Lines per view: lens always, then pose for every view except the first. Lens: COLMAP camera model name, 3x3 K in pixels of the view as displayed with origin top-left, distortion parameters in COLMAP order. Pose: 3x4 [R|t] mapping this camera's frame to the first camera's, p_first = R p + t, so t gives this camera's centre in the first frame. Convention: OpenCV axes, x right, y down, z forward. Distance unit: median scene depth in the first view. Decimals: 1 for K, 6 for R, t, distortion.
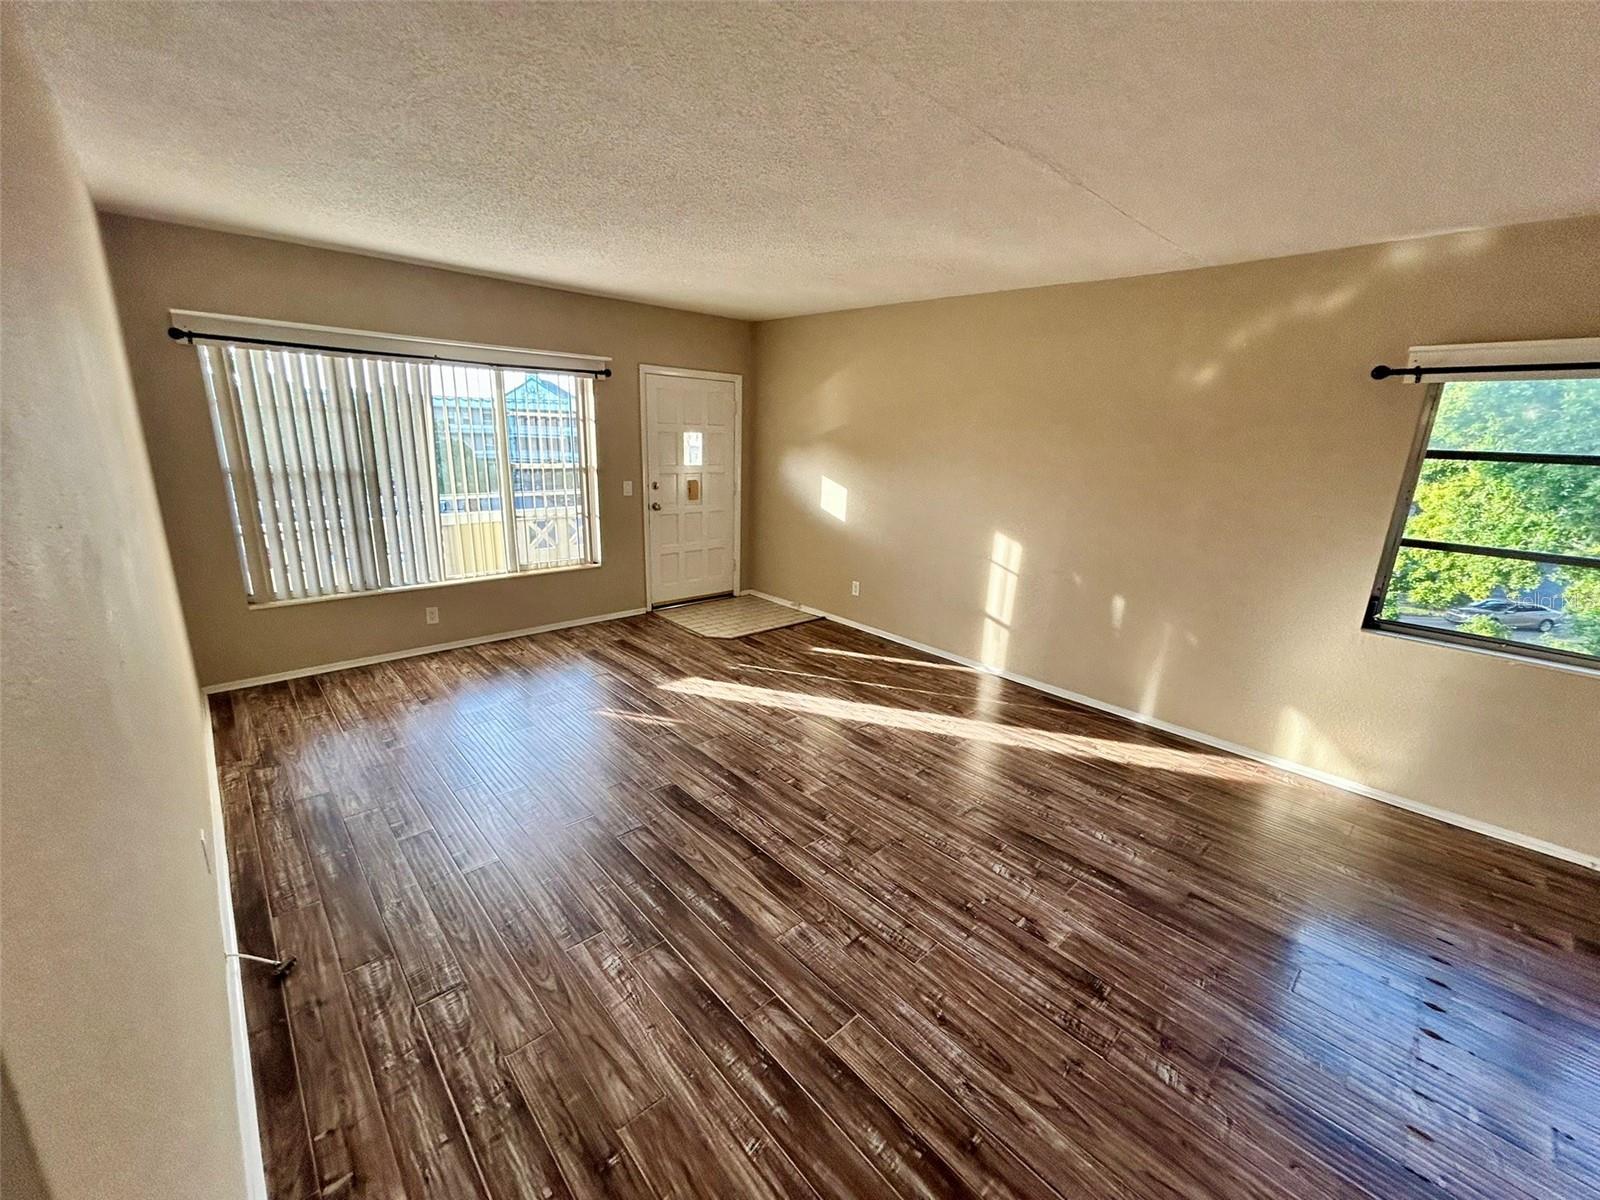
lens RADIAL K [[647.8, 0, 804.5], [0, 647.8, 595.1], [0, 0, 1]] dist [-0.002239, 0.002494]
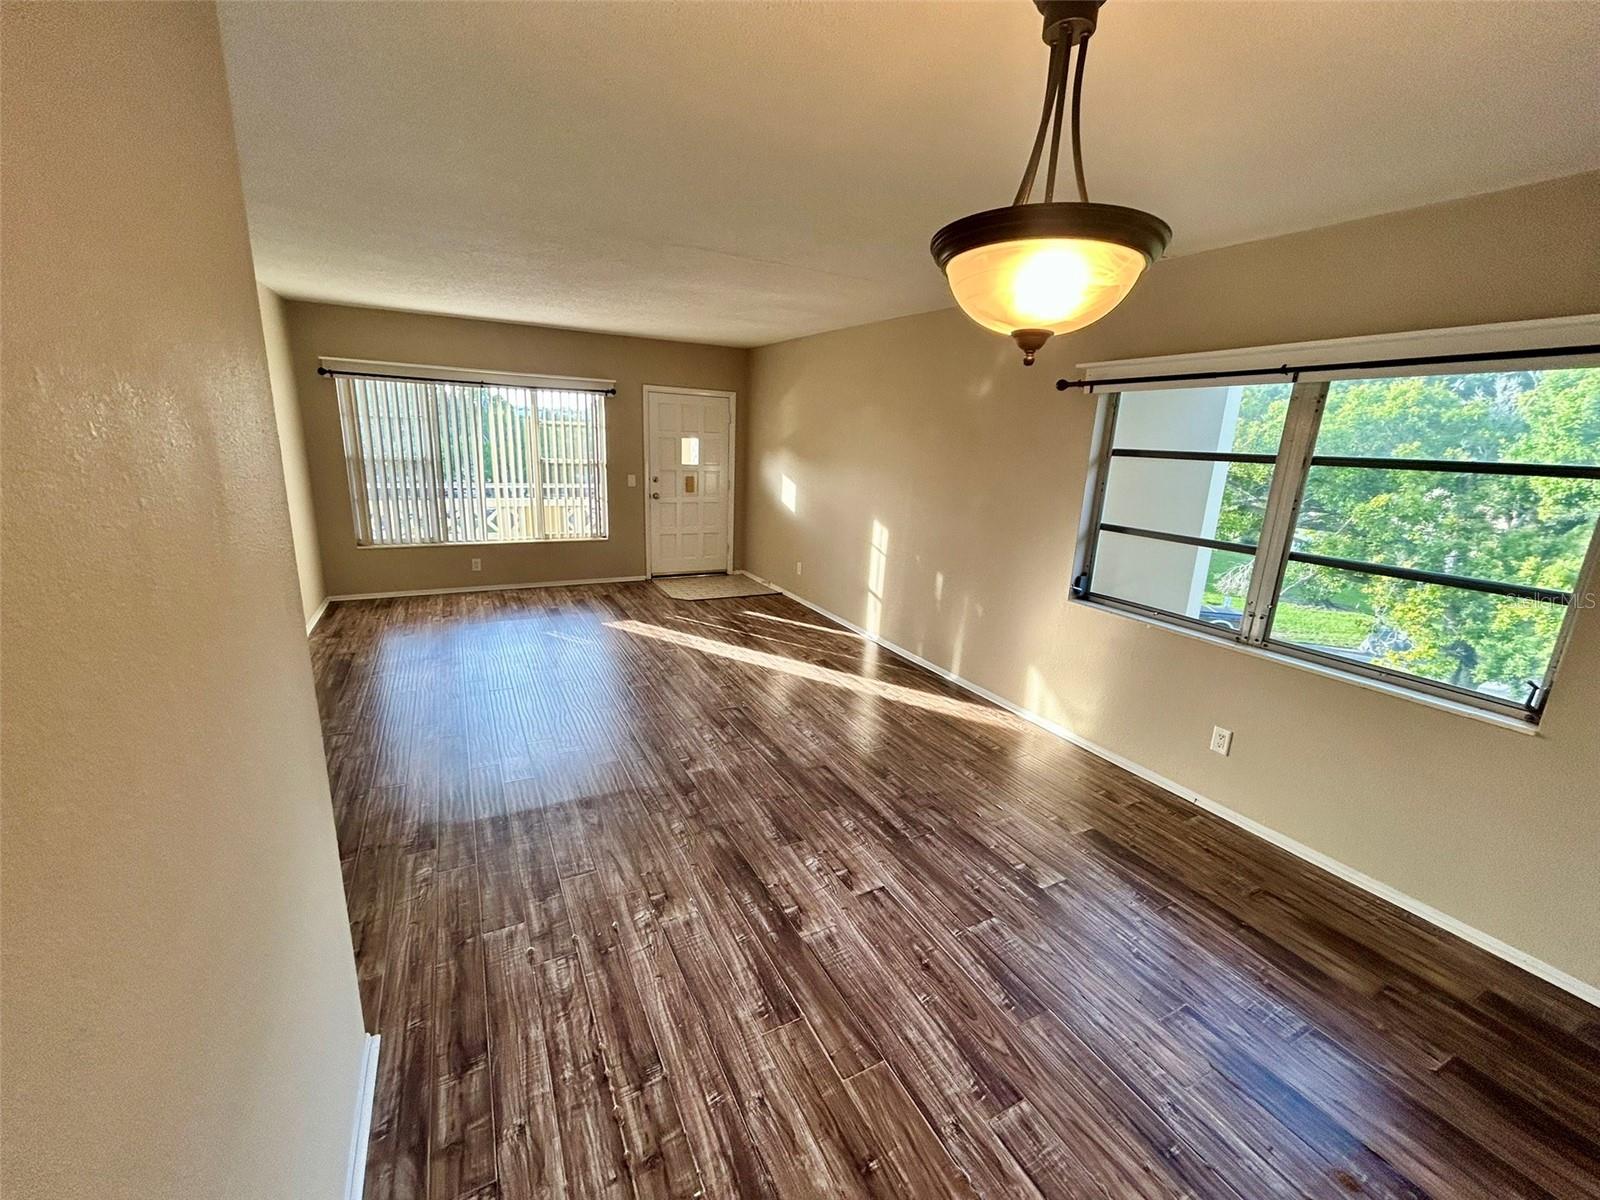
lens RADIAL K [[647.8, 0, 804.6], [0, 647.8, 594.0], [0, 0, 1]] dist [-0.002239, 0.002494]
pose [[0.966774, 0.065373, -0.247131, 0.665437], [-0.071569, 0.997305, -0.016161, 0.095329], [0.245408, 0.033311, 0.968847, -0.264467]]
